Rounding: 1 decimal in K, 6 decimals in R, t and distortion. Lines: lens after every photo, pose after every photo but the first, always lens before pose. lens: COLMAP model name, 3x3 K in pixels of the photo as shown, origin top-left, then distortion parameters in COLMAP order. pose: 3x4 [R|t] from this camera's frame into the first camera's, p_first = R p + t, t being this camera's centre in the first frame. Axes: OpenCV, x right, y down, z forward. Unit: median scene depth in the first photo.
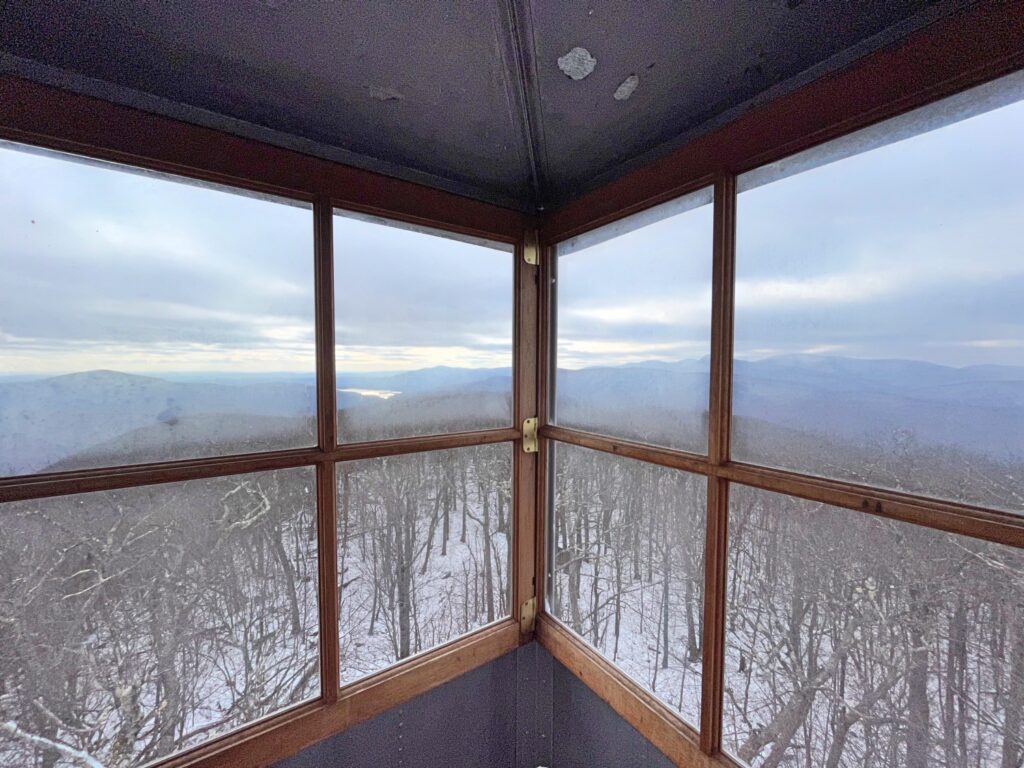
lens RADIAL K [[414.9, 0, 511.3], [0, 414.9, 385.4], [0, 0, 1]] dist [-0.000440, -0.000596]
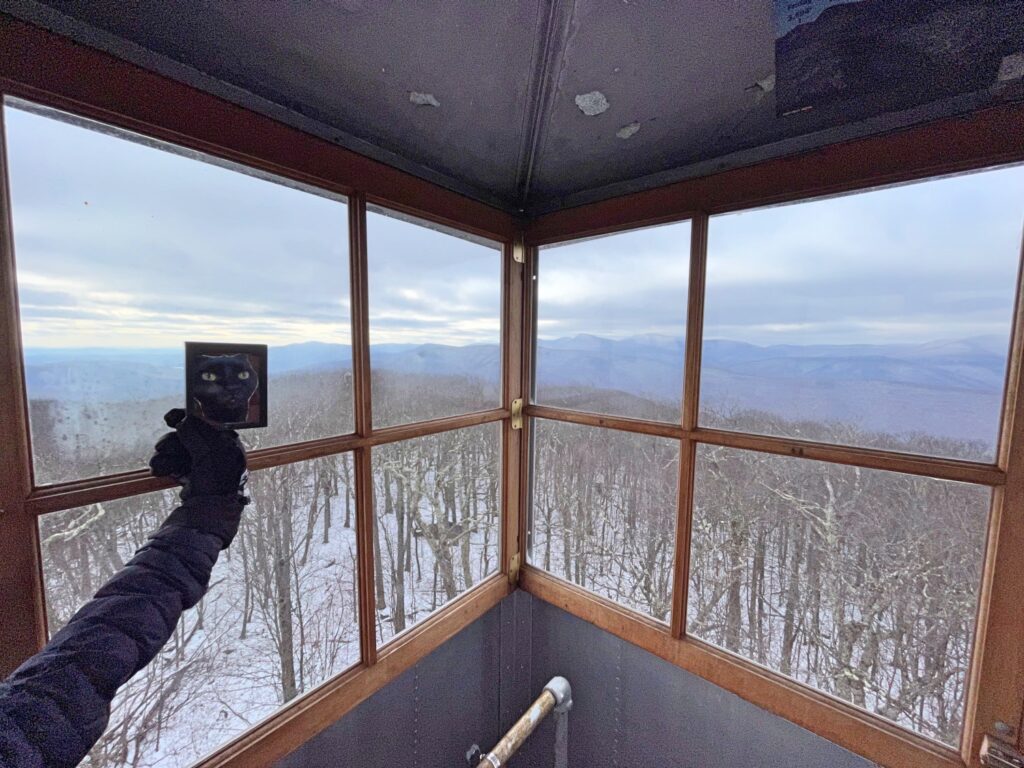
lens RADIAL K [[413.5, 0, 513.7], [0, 413.5, 386.2], [0, 0, 1]] dist [0.001356, -0.000029]
pose [[0.960582, -0.019841, 0.277287, -0.269070], [0.003673, 0.998269, 0.058705, -0.022607], [-0.277971, -0.055372, 0.958992, -0.082328]]
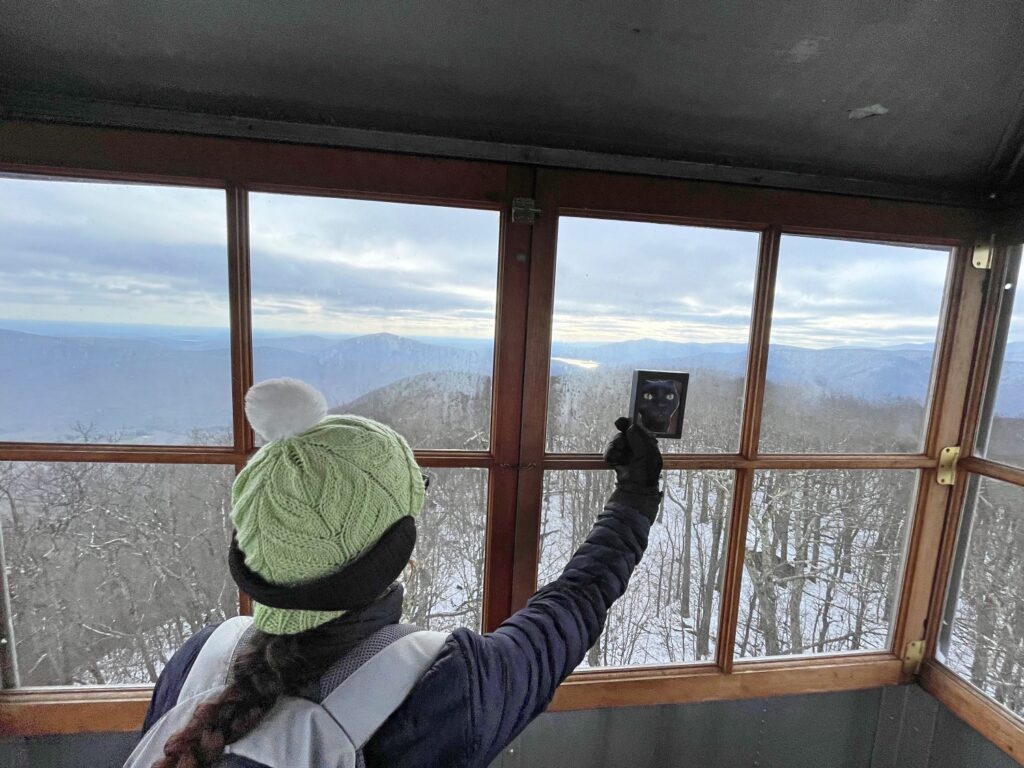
lens RADIAL K [[413.0, 0, 510.2], [0, 413.0, 383.8], [0, 0, 1]] dist [-0.002141, -0.000351]
pose [[0.883200, 0.087803, -0.460704, -0.376615], [-0.057845, 0.995212, 0.078780, -0.066171], [0.465416, -0.042929, 0.884050, -0.191978]]
